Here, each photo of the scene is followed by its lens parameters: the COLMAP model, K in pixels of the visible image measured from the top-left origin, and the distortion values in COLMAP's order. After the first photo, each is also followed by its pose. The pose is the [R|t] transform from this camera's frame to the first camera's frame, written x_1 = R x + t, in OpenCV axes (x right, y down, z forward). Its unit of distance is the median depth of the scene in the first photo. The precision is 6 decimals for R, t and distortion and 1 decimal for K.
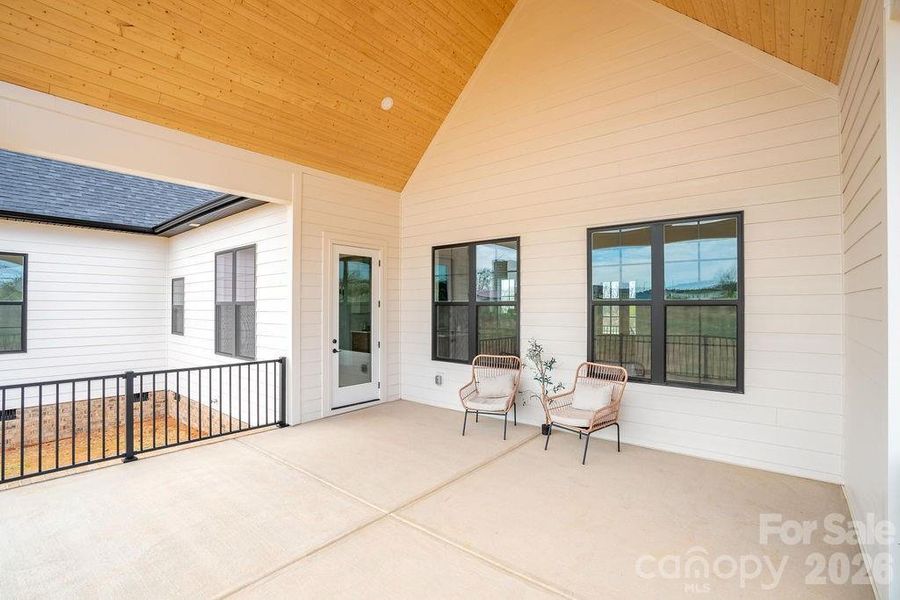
lens RADIAL K [[429.9, 0, 450.8], [0, 429.9, 304.0], [0, 0, 1]] dist [-0.011836, 0.002199]
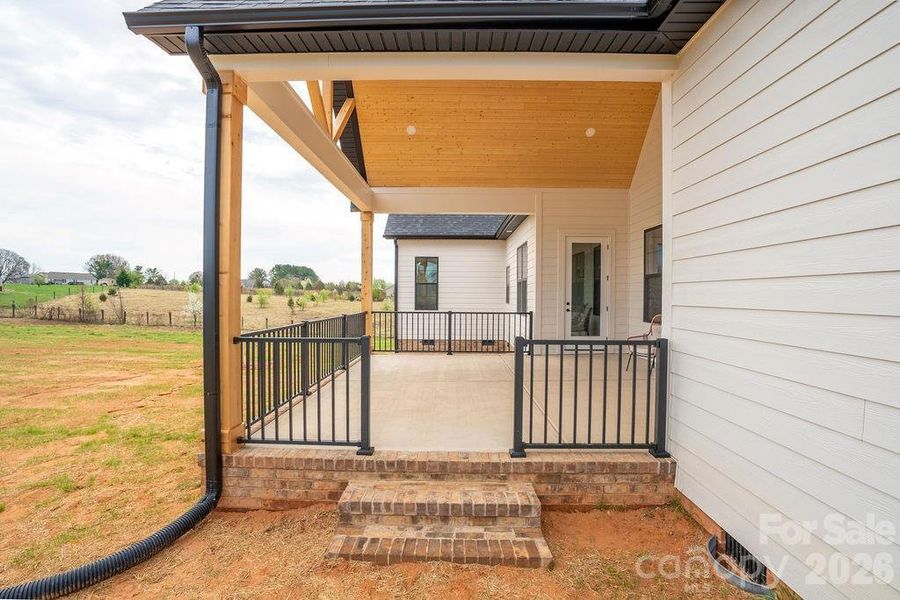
lens RADIAL K [[429.9, 0, 447.6], [0, 429.9, 301.1], [0, 0, 1]] dist [-0.011836, 0.002199]
pose [[0.652093, 0.009683, -0.758077, 0.556331], [0.005226, 0.999837, 0.017266, 0.050820], [0.758121, -0.015221, 0.651936, -0.245631]]
